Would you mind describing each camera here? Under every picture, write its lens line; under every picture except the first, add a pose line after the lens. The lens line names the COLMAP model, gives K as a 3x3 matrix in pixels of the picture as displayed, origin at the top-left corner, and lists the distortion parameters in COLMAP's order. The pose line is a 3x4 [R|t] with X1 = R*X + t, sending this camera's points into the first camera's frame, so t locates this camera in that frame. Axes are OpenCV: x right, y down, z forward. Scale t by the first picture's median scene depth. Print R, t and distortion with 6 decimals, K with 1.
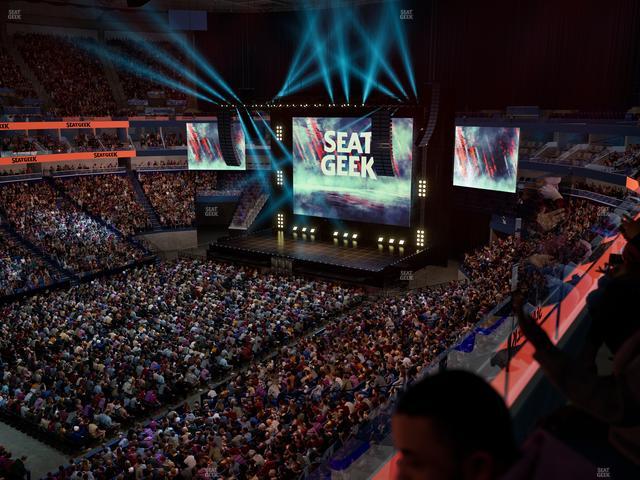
lens RADIAL K [[600.4, 0, 319.8], [0, 600.4, 240.8], [0, 0, 1]] dist [0.000160, 0.000000]
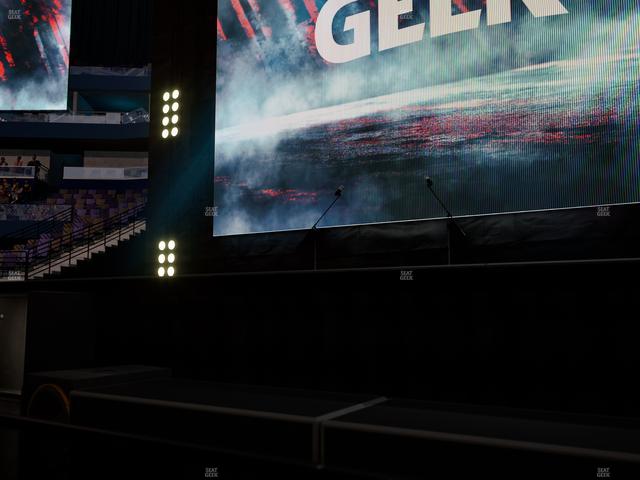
lens RADIAL K [[600.4, 0, 318.2], [0, 600.4, 238.6], [0, 0, 1]] dist [0.000160, 0.000000]
pose [[0.999303, 0.004568, 0.037040, -0.006106], [0.007440, 0.948173, -0.317666, 0.047998], [-0.036572, 0.317721, 0.947479, 0.797879]]
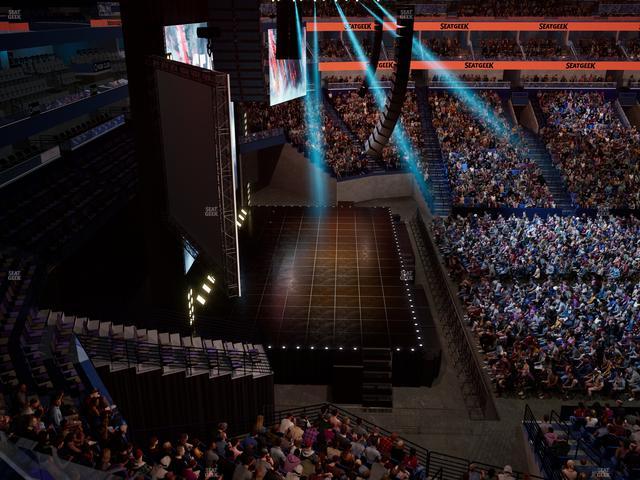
lens RADIAL K [[600.4, 0, 319.1], [0, 600.4, 240.8], [0, 0, 1]] dist [0.000160, 0.000000]
pose [[-0.522316, -0.305493, 0.796153, -0.438442], [0.180334, 0.872943, 0.453266, -0.250951], [-0.833466, 0.380321, -0.400861, 1.168082]]
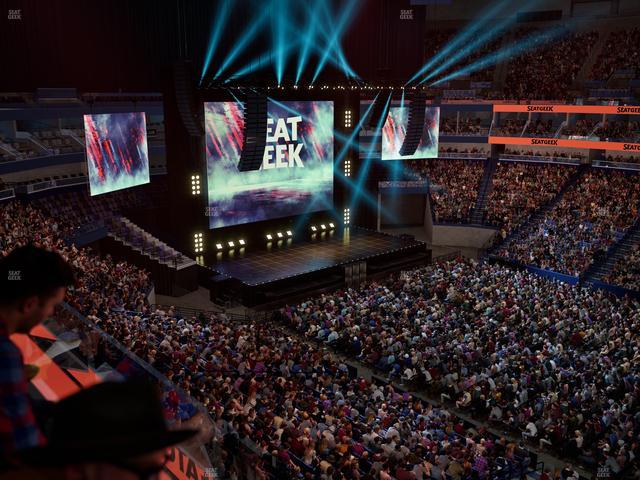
lens RADIAL K [[600.4, 0, 319.9], [0, 600.4, 240.3], [0, 0, 1]] dist [0.000160, 0.000000]
pose [[0.264759, -0.228078, 0.936954, -0.786452], [0.202615, 0.963095, 0.177188, -0.149862], [-0.942788, 0.142929, 0.301200, 0.693230]]
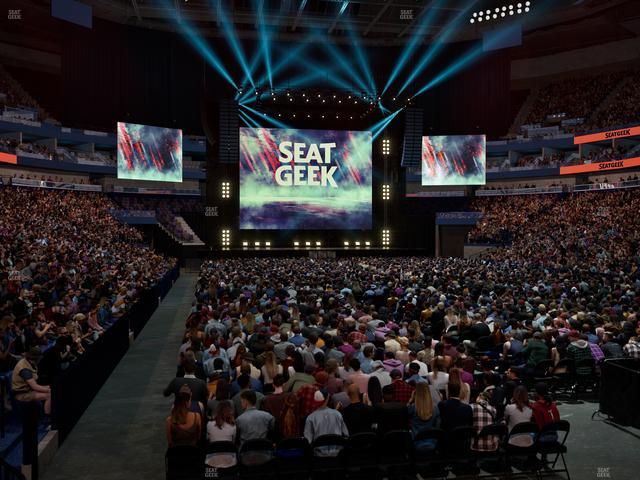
lens RADIAL K [[600.4, 0, 320.0], [0, 600.4, 240.6], [0, 0, 1]] dist [0.000160, 0.000000]
pose [[0.718741, -0.008585, 0.695225, -0.651343], [0.146350, 0.979389, -0.139207, 0.130091], [-0.679701, 0.201800, 0.705183, 0.285026]]
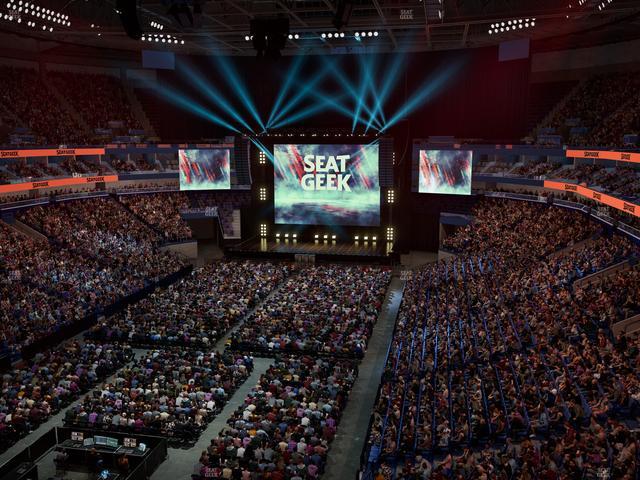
lens RADIAL K [[600.4, 0, 319.8], [0, 600.4, 239.8], [0, 0, 1]] dist [0.000160, 0.000000]
pose [[0.925608, -0.062153, 0.373345, -0.448687], [0.079593, 0.996331, -0.031465, 0.036126], [-0.370019, 0.058840, 0.927159, -0.168175]]
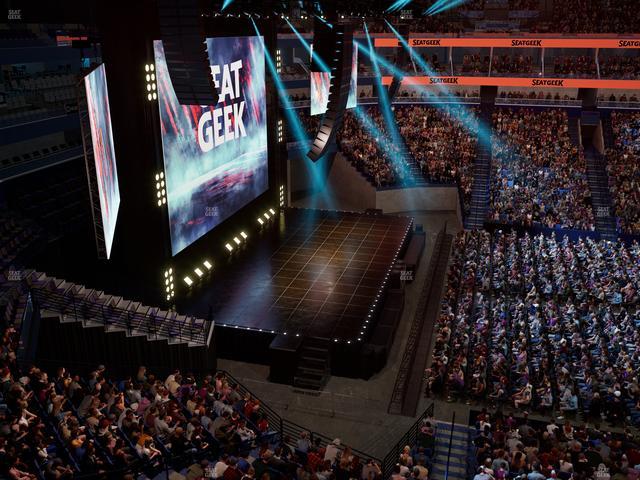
lens RADIAL K [[600.4, 0, 319.6], [0, 600.4, 240.1], [0, 0, 1]] dist [0.000160, 0.000000]
pose [[-0.309968, -0.318959, 0.895648, -0.527367], [0.200385, 0.898968, 0.389491, -0.230933], [-0.929390, 0.300204, -0.214737, 1.072961]]
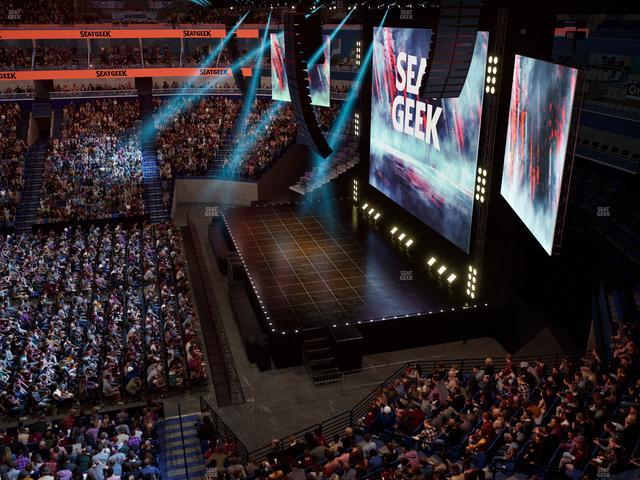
lens RADIAL K [[600.4, 0, 320.2], [0, 600.4, 241.2], [0, 0, 1]] dist [0.000160, 0.000000]
pose [[0.762782, 0.226477, -0.605700, 0.345003], [-0.136053, 0.971905, 0.192068, -0.109439], [0.632182, -0.064099, 0.772164, 0.507165]]
